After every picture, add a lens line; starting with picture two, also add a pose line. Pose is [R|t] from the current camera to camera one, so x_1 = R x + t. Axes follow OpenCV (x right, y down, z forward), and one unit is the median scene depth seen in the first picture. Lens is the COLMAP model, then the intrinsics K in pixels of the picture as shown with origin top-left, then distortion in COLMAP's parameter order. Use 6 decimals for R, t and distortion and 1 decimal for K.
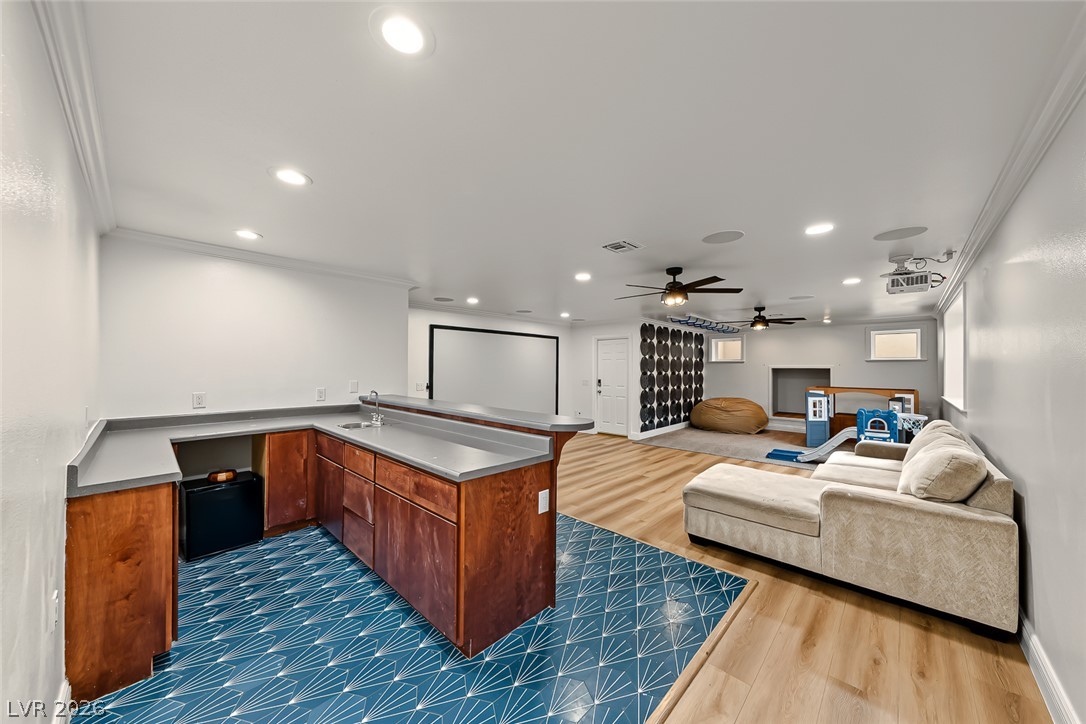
lens RADIAL K [[383.2, 0, 533.8], [0, 383.2, 363.2], [0, 0, 1]] dist [-0.001281, -0.000198]
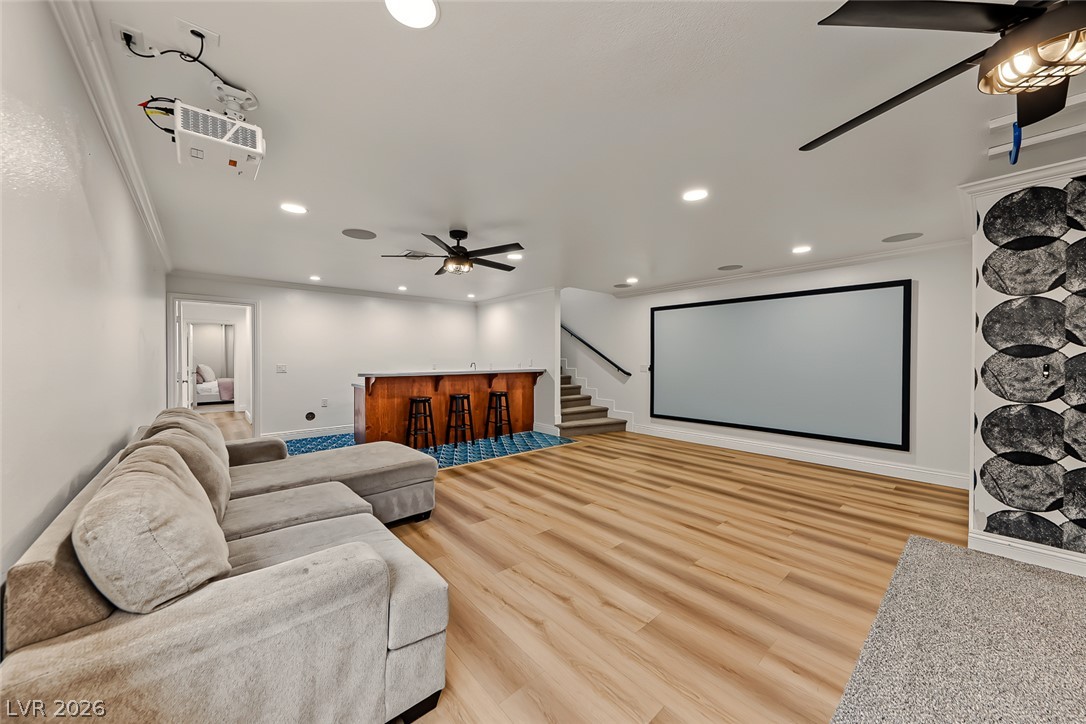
lens RADIAL K [[383.2, 0, 533.8], [0, 383.2, 363.2], [0, 0, 1]] dist [-0.001281, -0.000198]
pose [[-0.092334, 0.007893, -0.995697, 0.676440], [0.014891, 0.999868, 0.006545, 0.030198], [0.995617, -0.014223, -0.092439, 0.684064]]
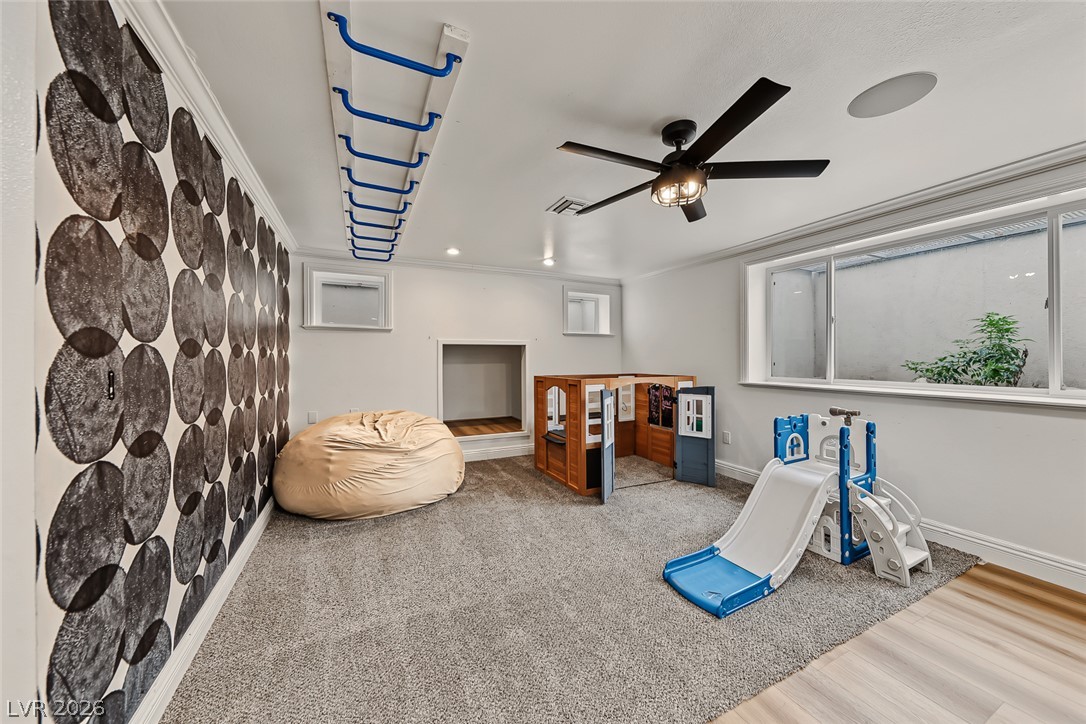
lens RADIAL K [[379.8, 0, 542.3], [0, 379.8, 358.7], [0, 0, 1]] dist [-0.001871, -0.000065]
pose [[0.337202, -0.007746, 0.941401, 0.230550], [-0.009800, 0.999883, 0.011737, 0.031129], [-0.941381, -0.013184, 0.337086, 0.869041]]
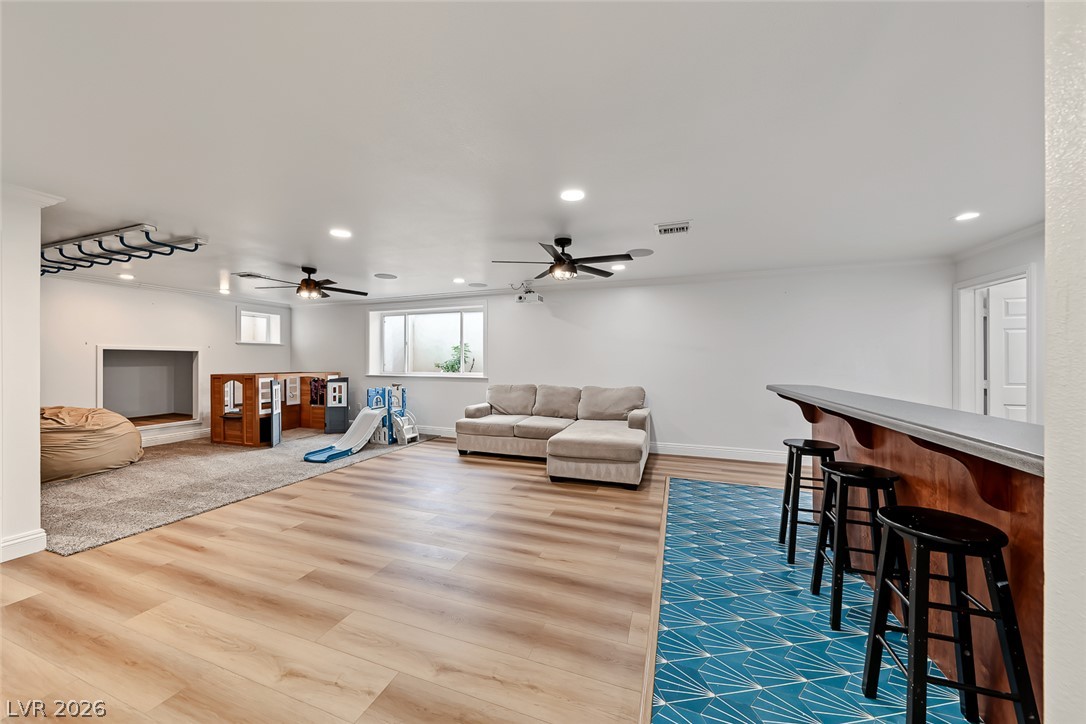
lens RADIAL K [[370.1, 0, 545.5], [0, 370.1, 361.1], [0, 0, 1]] dist [0.000104, 0.000009]
pose [[-0.425188, -0.007971, 0.905070, -0.234373], [-0.016972, 0.999856, 0.000833, 0.023739], [-0.904946, -0.015006, -0.425262, 0.771089]]
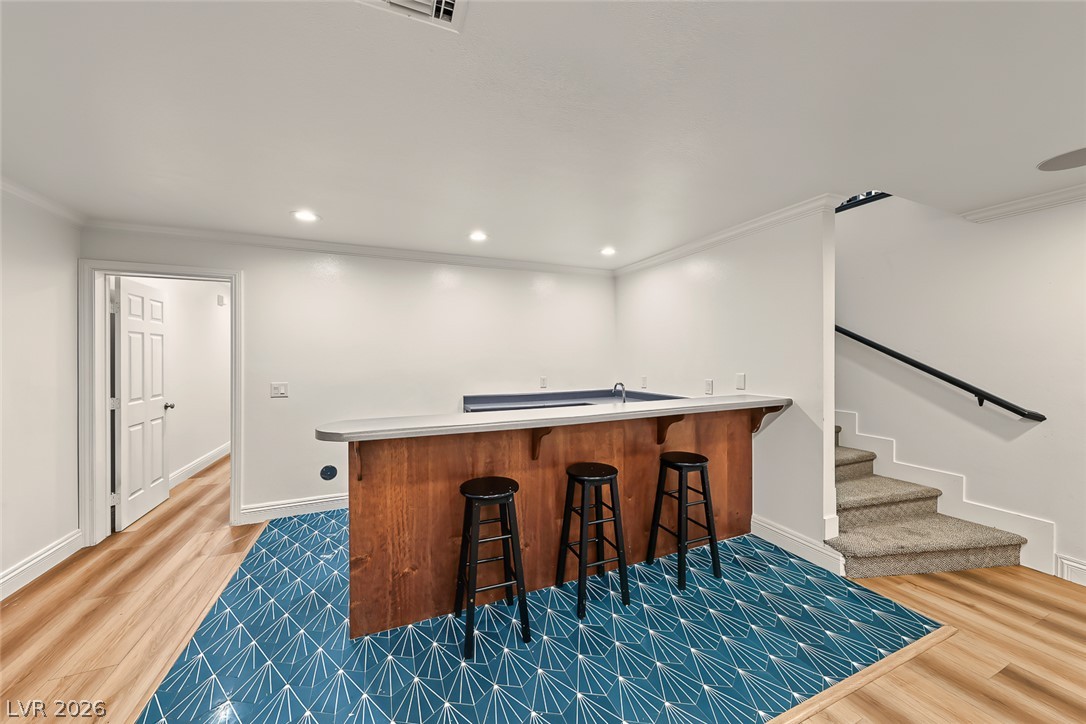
lens RADIAL K [[379.8, 0, 542.3], [0, 379.8, 358.7], [0, 0, 1]] dist [-0.001871, -0.000065]
pose [[-0.380621, -0.003625, -0.924724, 0.210076], [0.015717, 0.999823, -0.010389, 0.010302], [0.924598, -0.018488, -0.380496, 0.541829]]
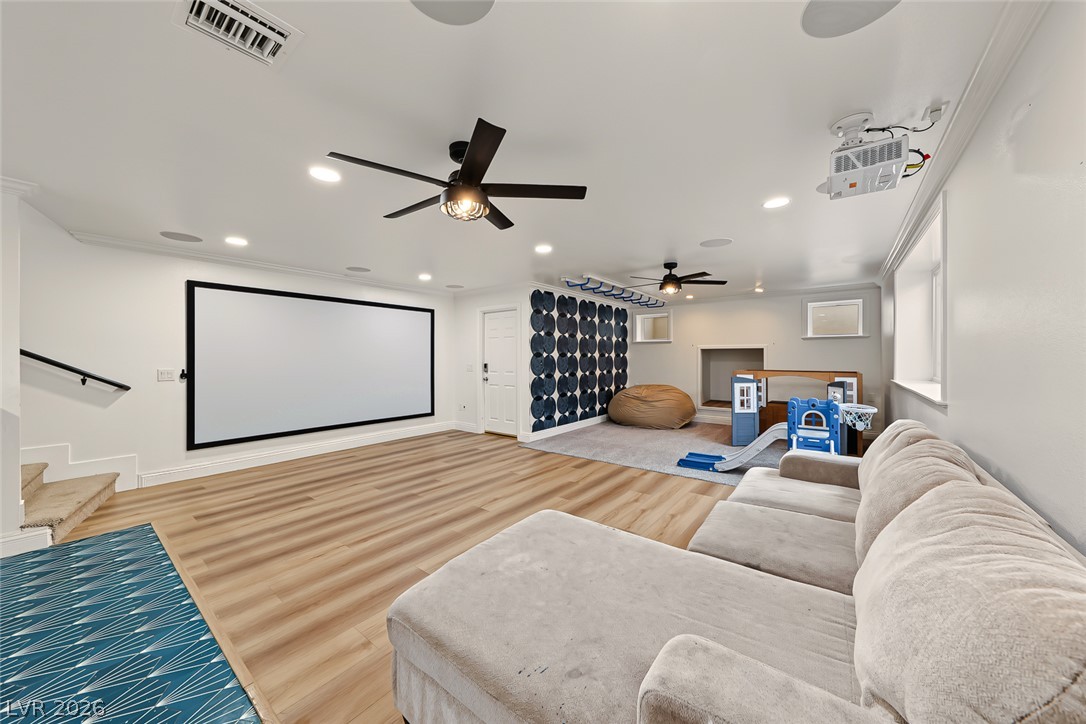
lens RADIAL K [[386.0, 0, 542.5], [0, 386.0, 357.9], [0, 0, 1]] dist [-0.005605, 0.000069]
pose [[0.993746, -0.007219, 0.111426, 0.225028], [0.005285, 0.999830, 0.017643, 0.020126], [-0.111535, -0.016944, 0.993616, 0.245157]]
